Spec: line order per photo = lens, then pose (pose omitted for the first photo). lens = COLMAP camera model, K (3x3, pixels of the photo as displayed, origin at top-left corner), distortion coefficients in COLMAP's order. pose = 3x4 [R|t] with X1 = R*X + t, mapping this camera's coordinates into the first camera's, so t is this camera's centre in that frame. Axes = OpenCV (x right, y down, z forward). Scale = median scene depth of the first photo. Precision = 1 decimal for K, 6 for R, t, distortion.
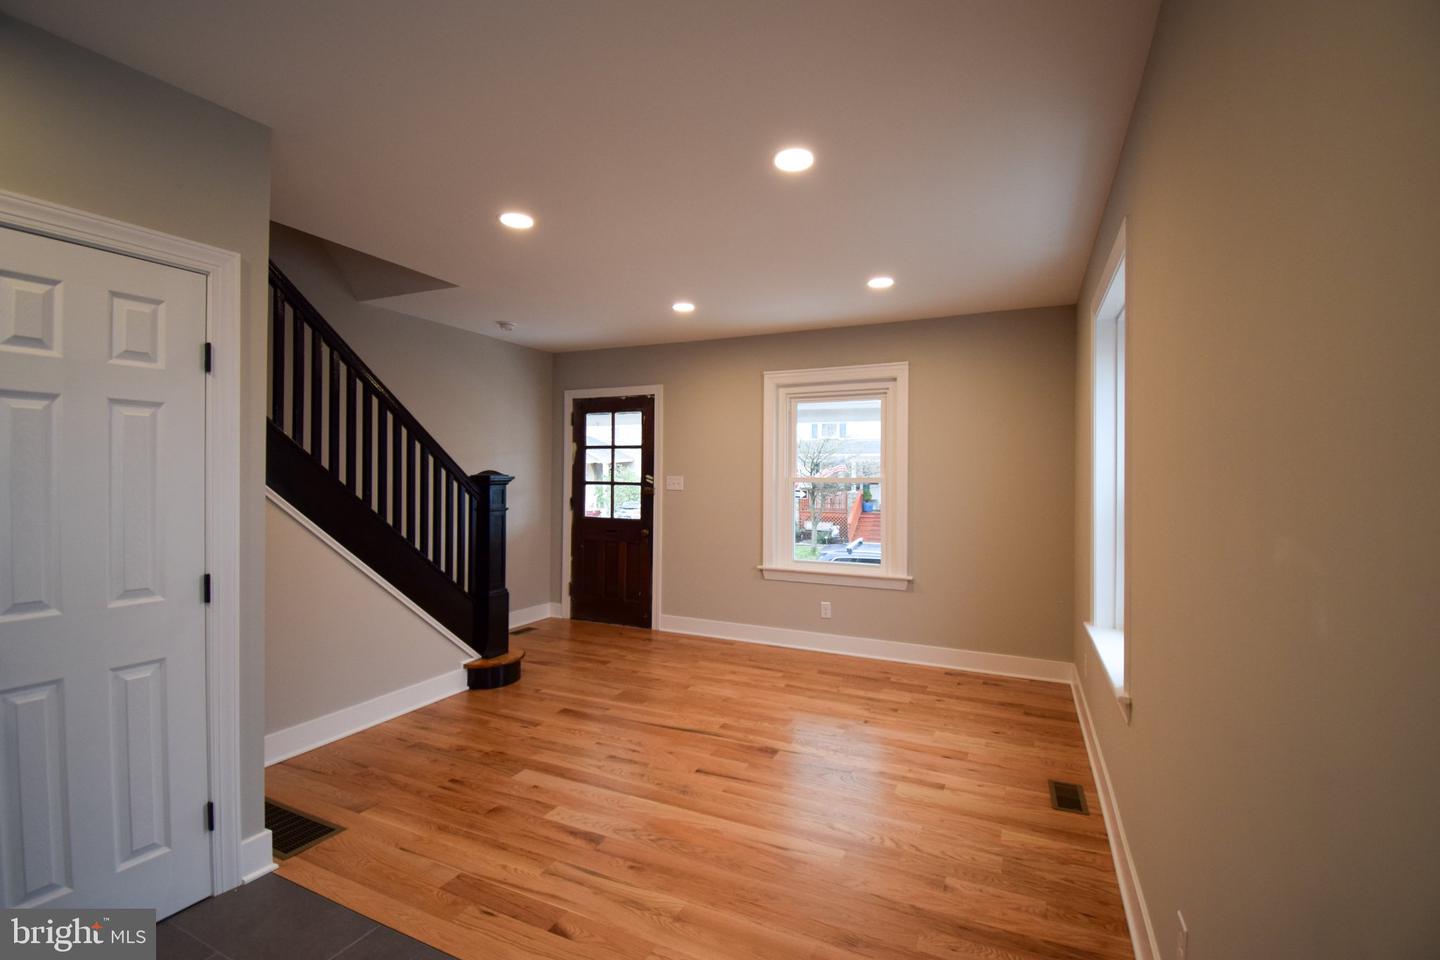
lens RADIAL K [[636.1, 0, 719.2], [0, 636.1, 477.7], [0, 0, 1]] dist [0.016593, -0.025392]
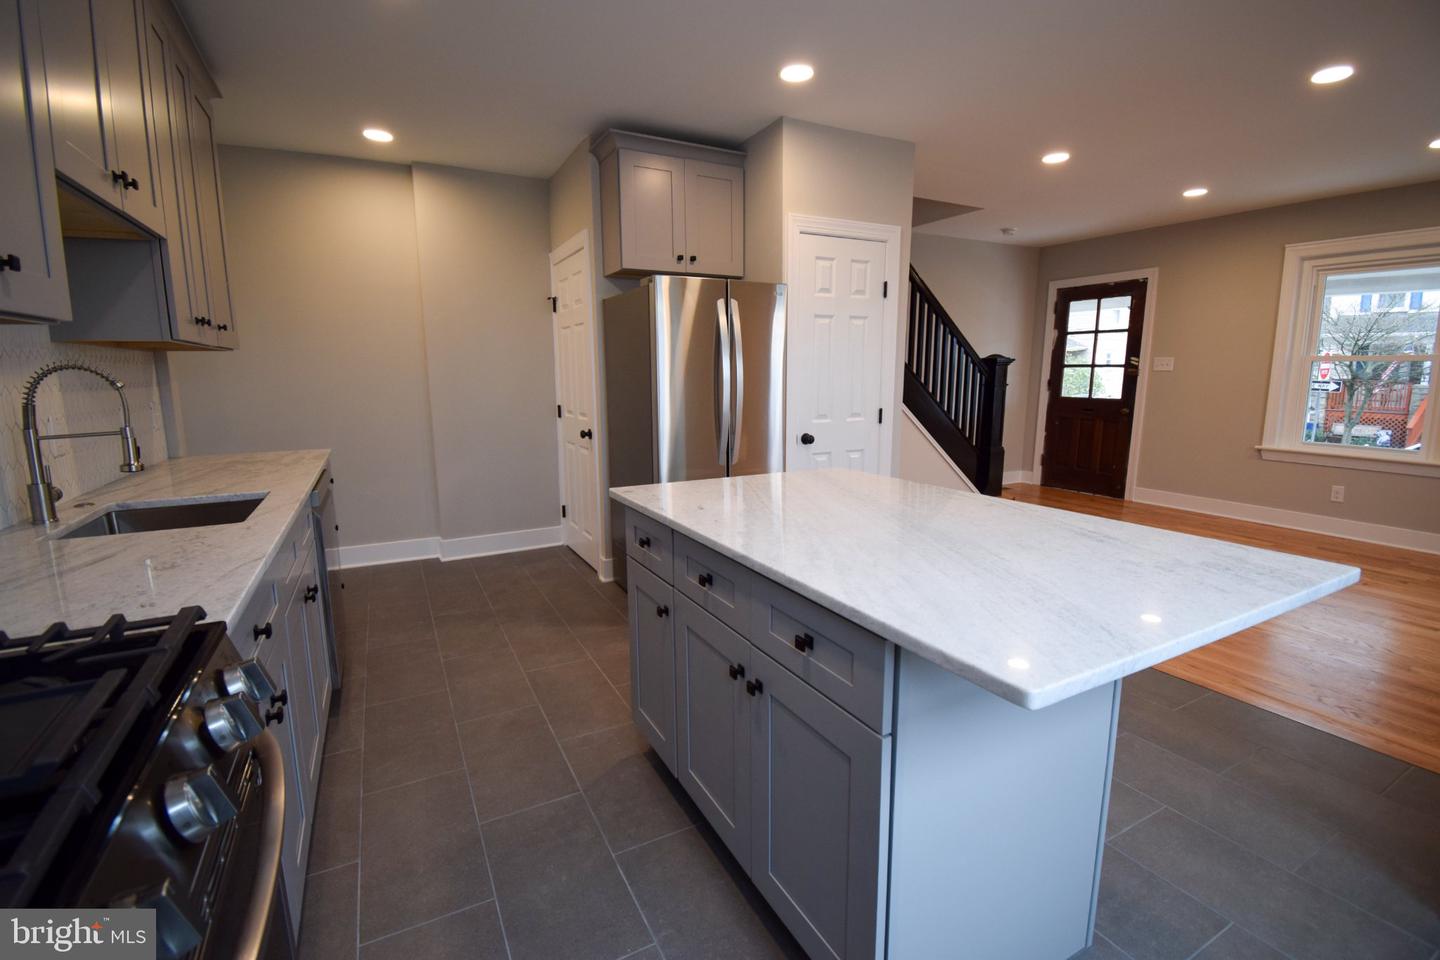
lens RADIAL K [[636.1, 0, 719.2], [0, 636.1, 477.7], [0, 0, 1]] dist [0.016593, -0.025392]
pose [[0.801845, 0.087939, -0.591026, -0.019549], [0.010646, 0.986852, 0.161278, 0.015830], [0.597437, -0.135612, 0.790366, -0.288179]]
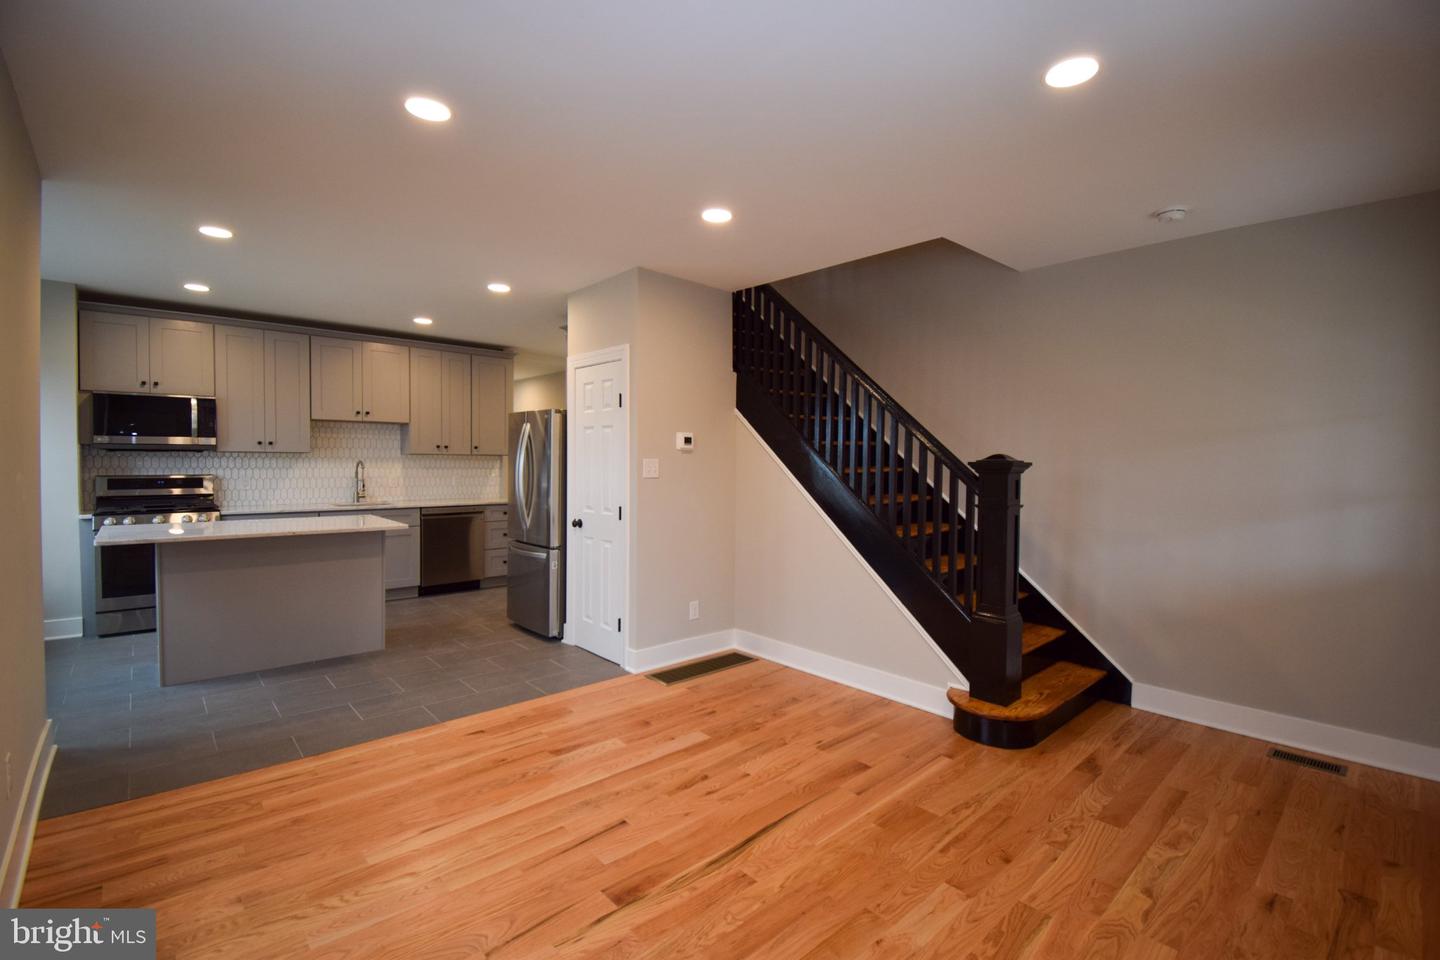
lens RADIAL K [[636.1, 0, 719.2], [0, 636.1, 477.7], [0, 0, 1]] dist [0.016593, -0.025392]
pose [[-0.383588, 0.015742, -0.923370, 0.343985], [-0.012249, 0.999680, 0.022132, 0.003339], [0.923423, 0.019800, -0.383272, 0.739691]]
